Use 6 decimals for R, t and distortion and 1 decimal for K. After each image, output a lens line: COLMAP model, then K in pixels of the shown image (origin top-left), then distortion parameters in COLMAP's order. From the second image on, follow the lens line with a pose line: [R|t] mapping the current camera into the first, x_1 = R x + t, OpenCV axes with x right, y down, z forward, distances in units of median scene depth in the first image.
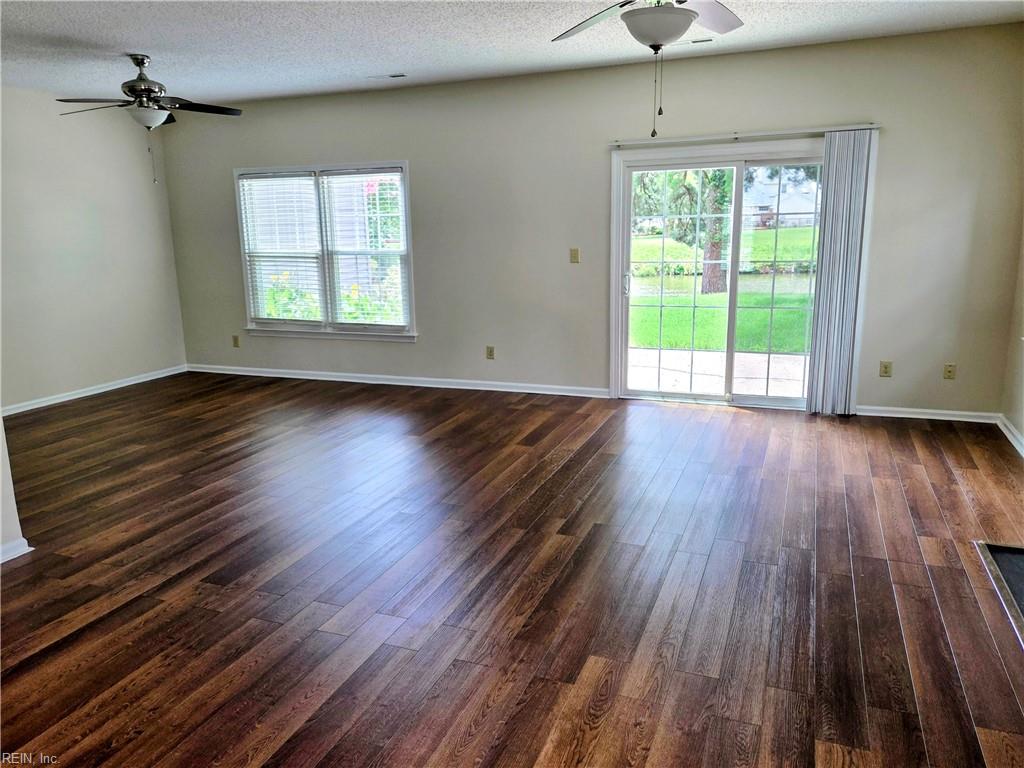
lens RADIAL K [[710.5, 0, 512.0], [0, 710.5, 384.0], [0, 0, 1]] dist [0.003054, -0.004194]
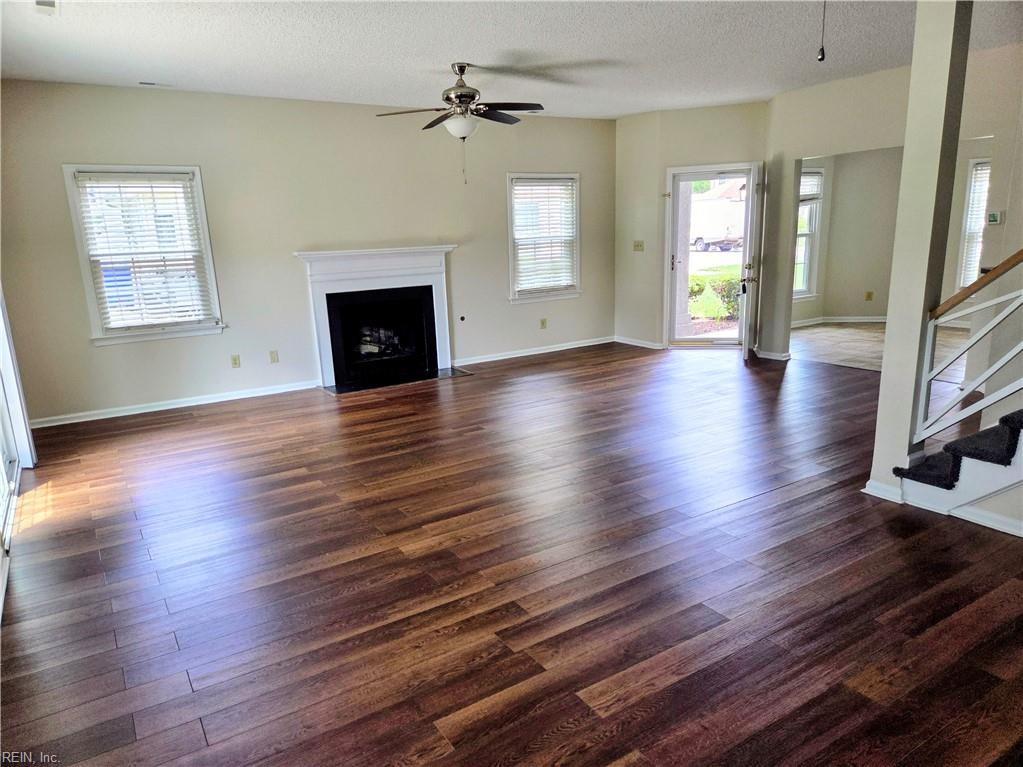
lens RADIAL K [[709.8, 0, 511.5], [0, 709.8, 383.5], [0, 0, 1]] dist [0.003054, -0.004194]
pose [[-0.804484, -0.070603, 0.589763, -0.671215], [0.182127, 0.915761, 0.358066, -0.314828], [-0.565362, 0.395470, -0.723857, 1.544415]]
